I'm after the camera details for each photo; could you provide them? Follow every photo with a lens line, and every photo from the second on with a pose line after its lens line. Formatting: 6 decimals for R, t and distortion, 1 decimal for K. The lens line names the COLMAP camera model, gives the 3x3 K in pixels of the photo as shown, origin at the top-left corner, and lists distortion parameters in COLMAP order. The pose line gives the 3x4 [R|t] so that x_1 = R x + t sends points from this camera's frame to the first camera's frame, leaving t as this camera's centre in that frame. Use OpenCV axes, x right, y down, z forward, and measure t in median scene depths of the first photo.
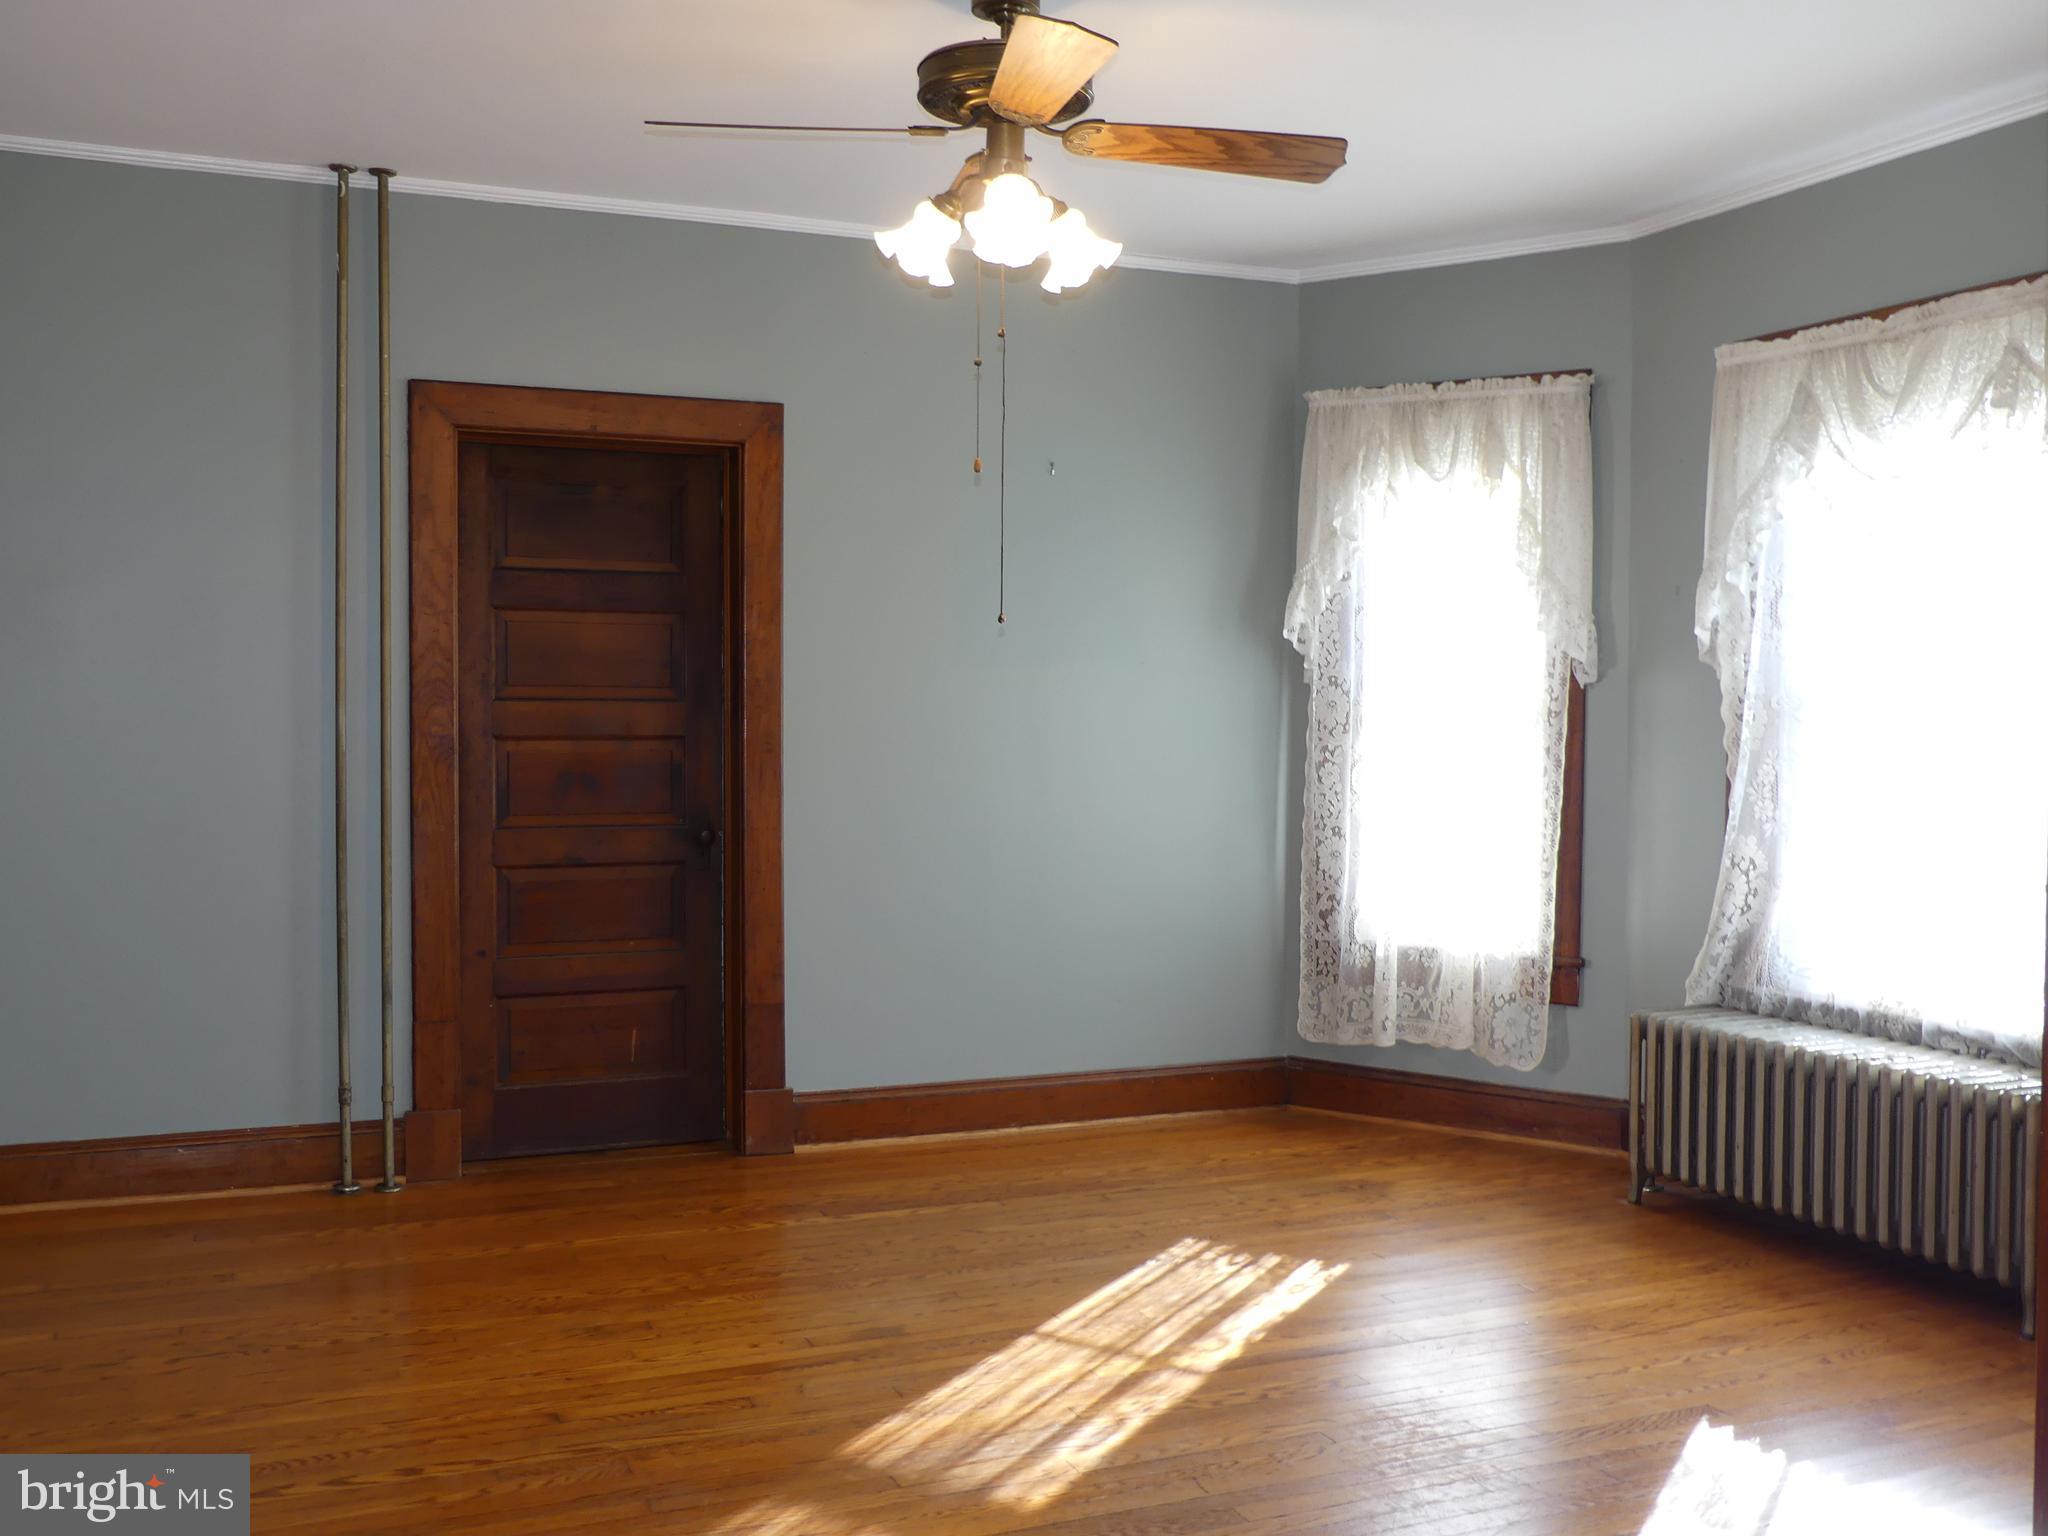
lens RADIAL K [[2013.9, 0, 1024.0], [0, 2013.9, 768.0], [0, 0, 1]] dist [-0.014708, -0.010595]
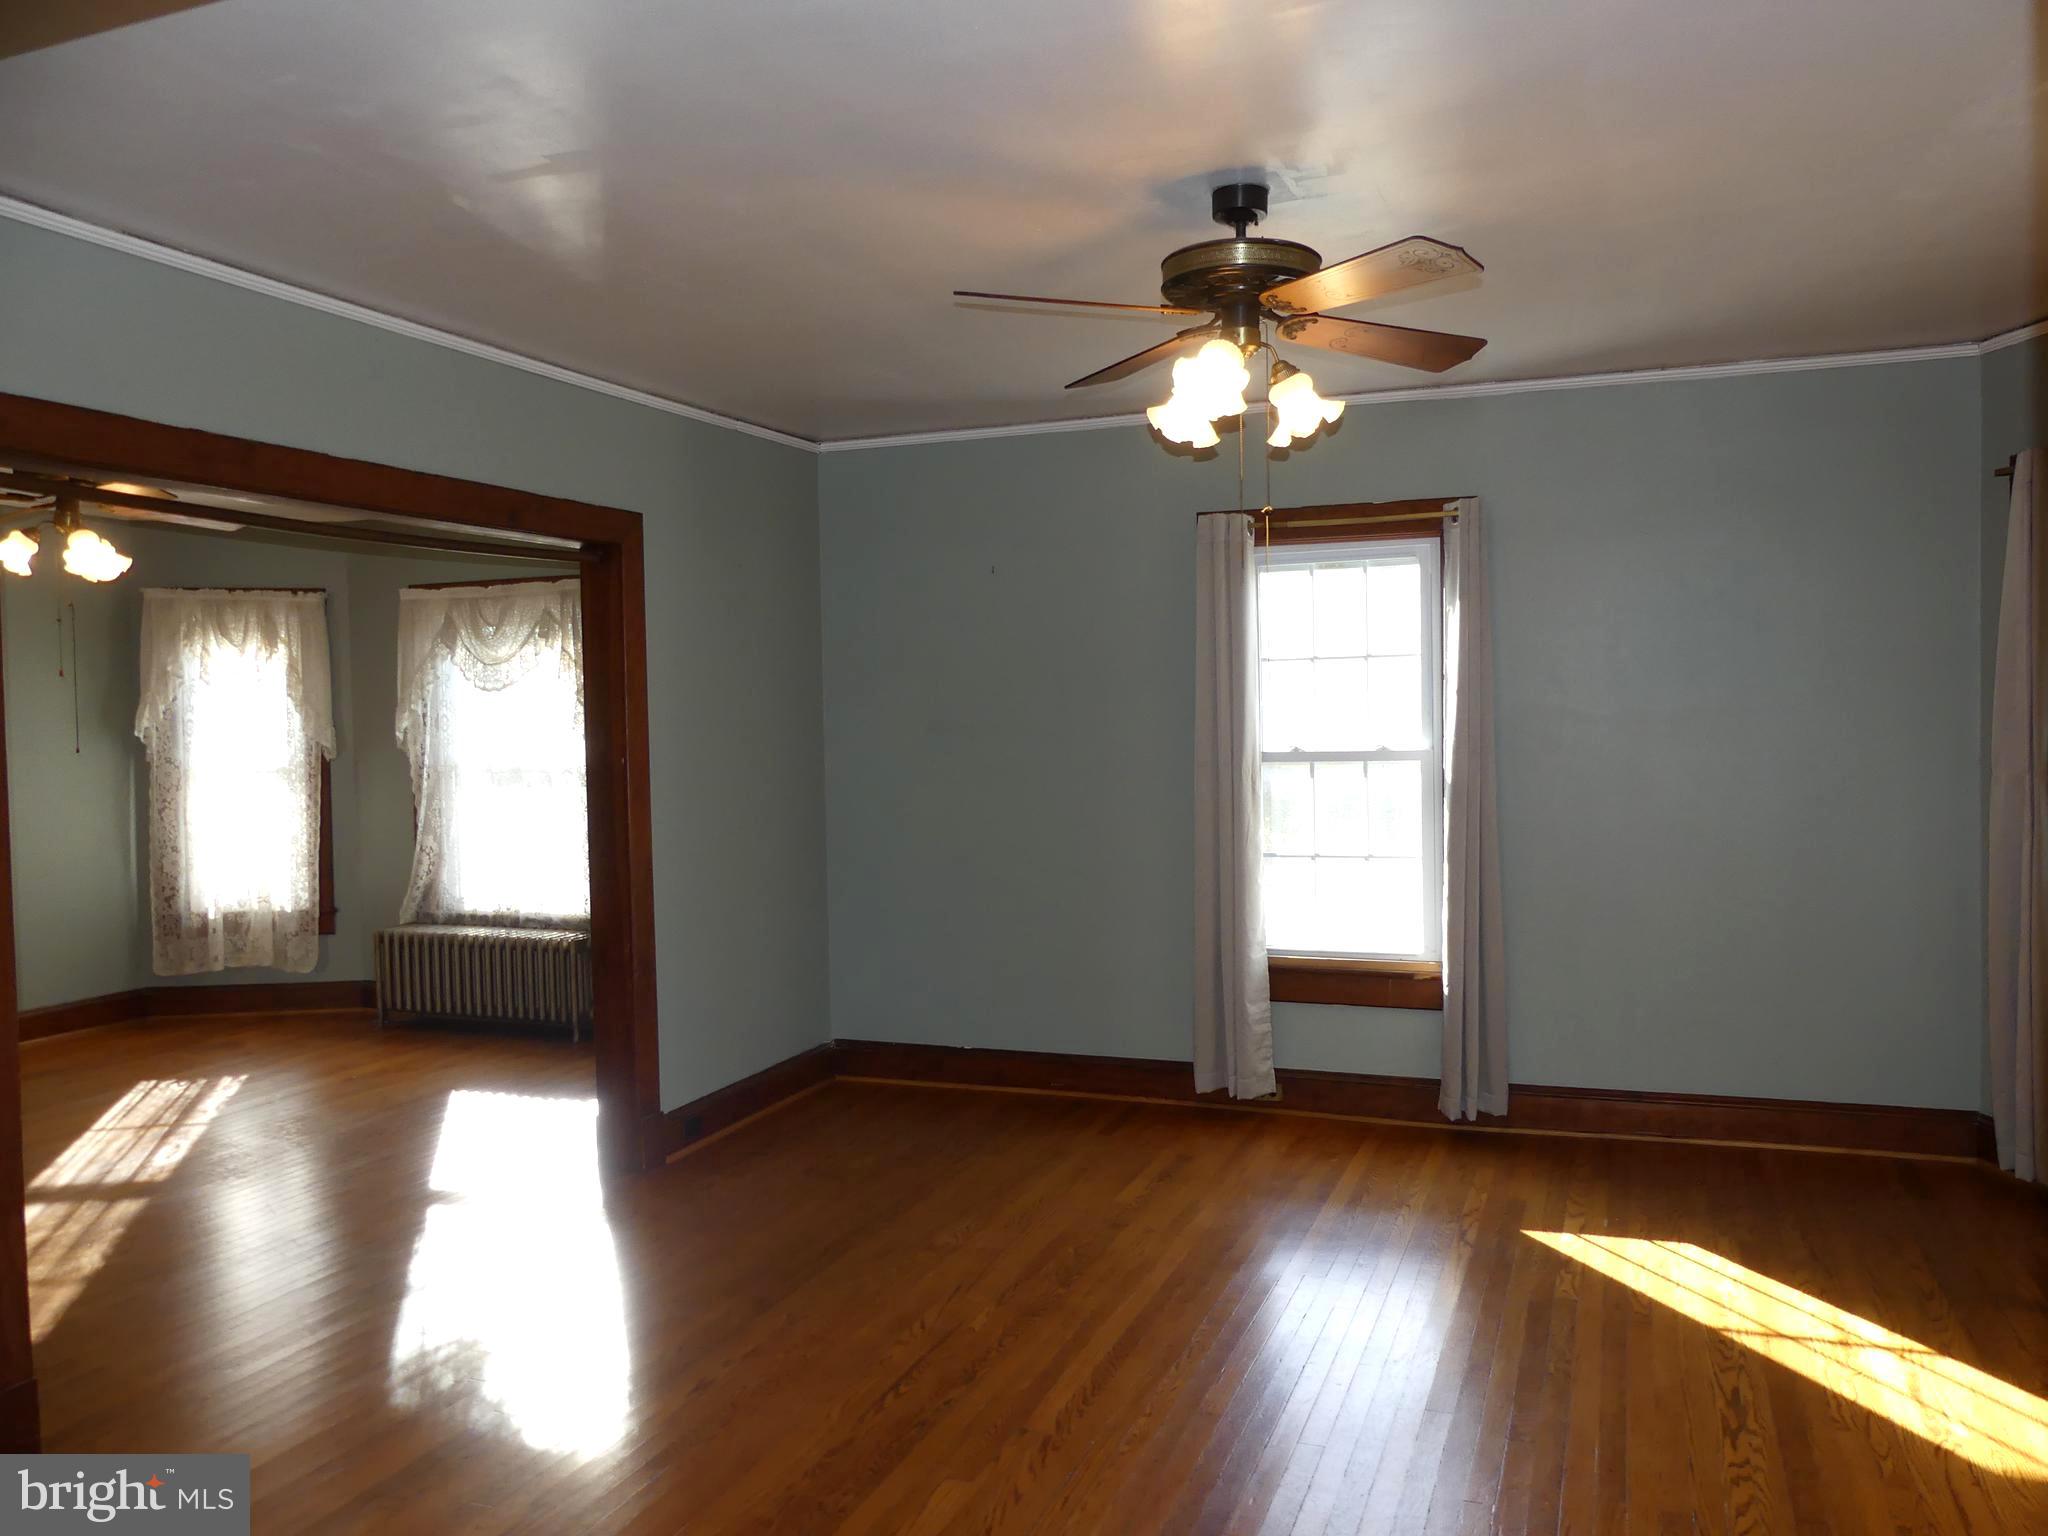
lens RADIAL K [[1508.0, 0, 1024.0], [0, 1508.0, 768.0], [0, 0, 1]] dist [-0.060823, 0.040700]
pose [[0.699943, -0.041082, 0.713016, -0.252166], [0.043101, 0.998954, 0.015247, -0.027175], [-0.712897, 0.020060, 0.700982, -0.416971]]
